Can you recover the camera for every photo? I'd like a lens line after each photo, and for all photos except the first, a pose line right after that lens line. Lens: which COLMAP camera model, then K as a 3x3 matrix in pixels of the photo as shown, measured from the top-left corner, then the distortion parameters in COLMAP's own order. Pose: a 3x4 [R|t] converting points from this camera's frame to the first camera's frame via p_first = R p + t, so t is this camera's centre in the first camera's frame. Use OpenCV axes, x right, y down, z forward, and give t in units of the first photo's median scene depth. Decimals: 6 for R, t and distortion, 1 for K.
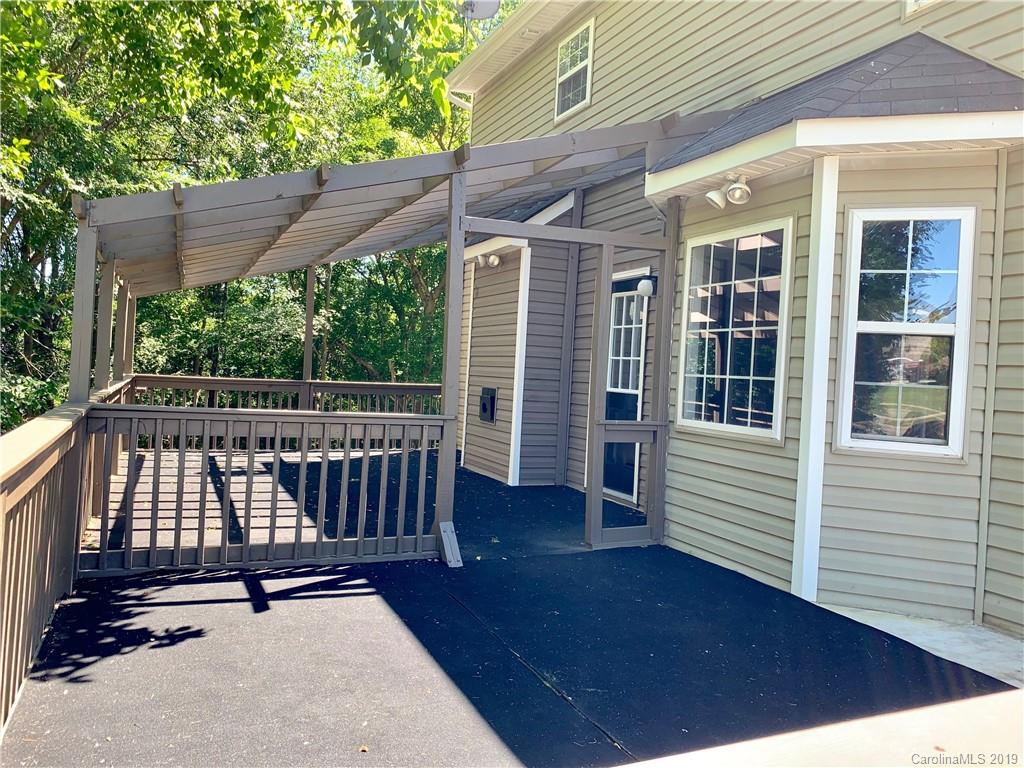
lens RADIAL K [[777.3, 0, 512.0], [0, 777.3, 384.0], [0, 0, 1]] dist [0.095471, -0.184244]
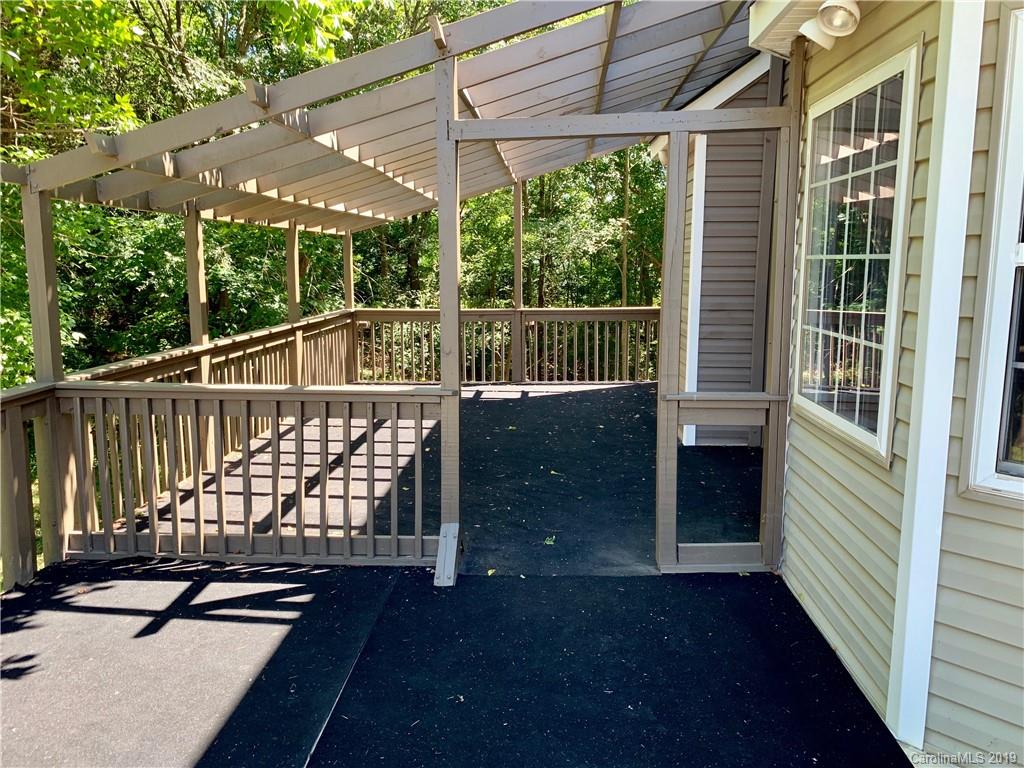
lens RADIAL K [[777.3, 0, 512.0], [0, 777.3, 384.0], [0, 0, 1]] dist [0.095471, -0.184244]
pose [[0.888736, 0.018274, -0.458056, 0.341951], [0.040541, 0.992157, 0.118241, -0.056086], [0.456624, -0.123655, 0.881024, 0.360398]]
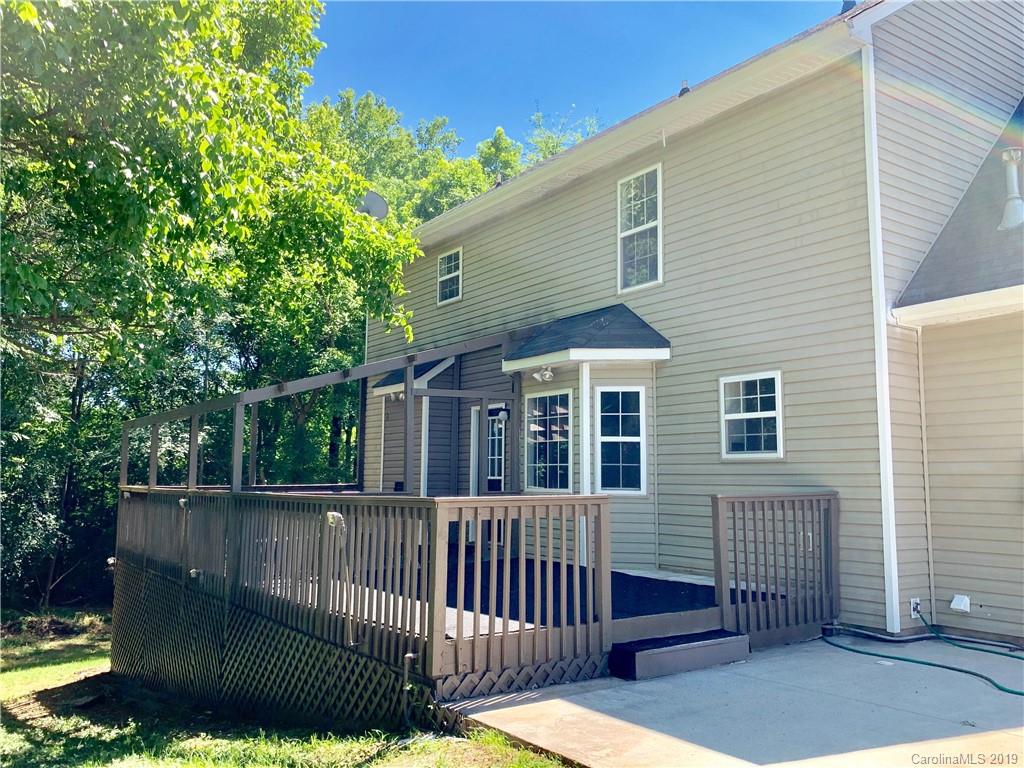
lens RADIAL K [[852.7, 0, 512.0], [0, 852.7, 384.0], [0, 0, 1]] dist [0.002332, 0.000117]
pose [[0.980695, -0.023126, 0.194173, -0.241344], [0.046546, 0.992048, -0.116936, 0.038029], [-0.189924, 0.123716, 0.973973, -1.172251]]
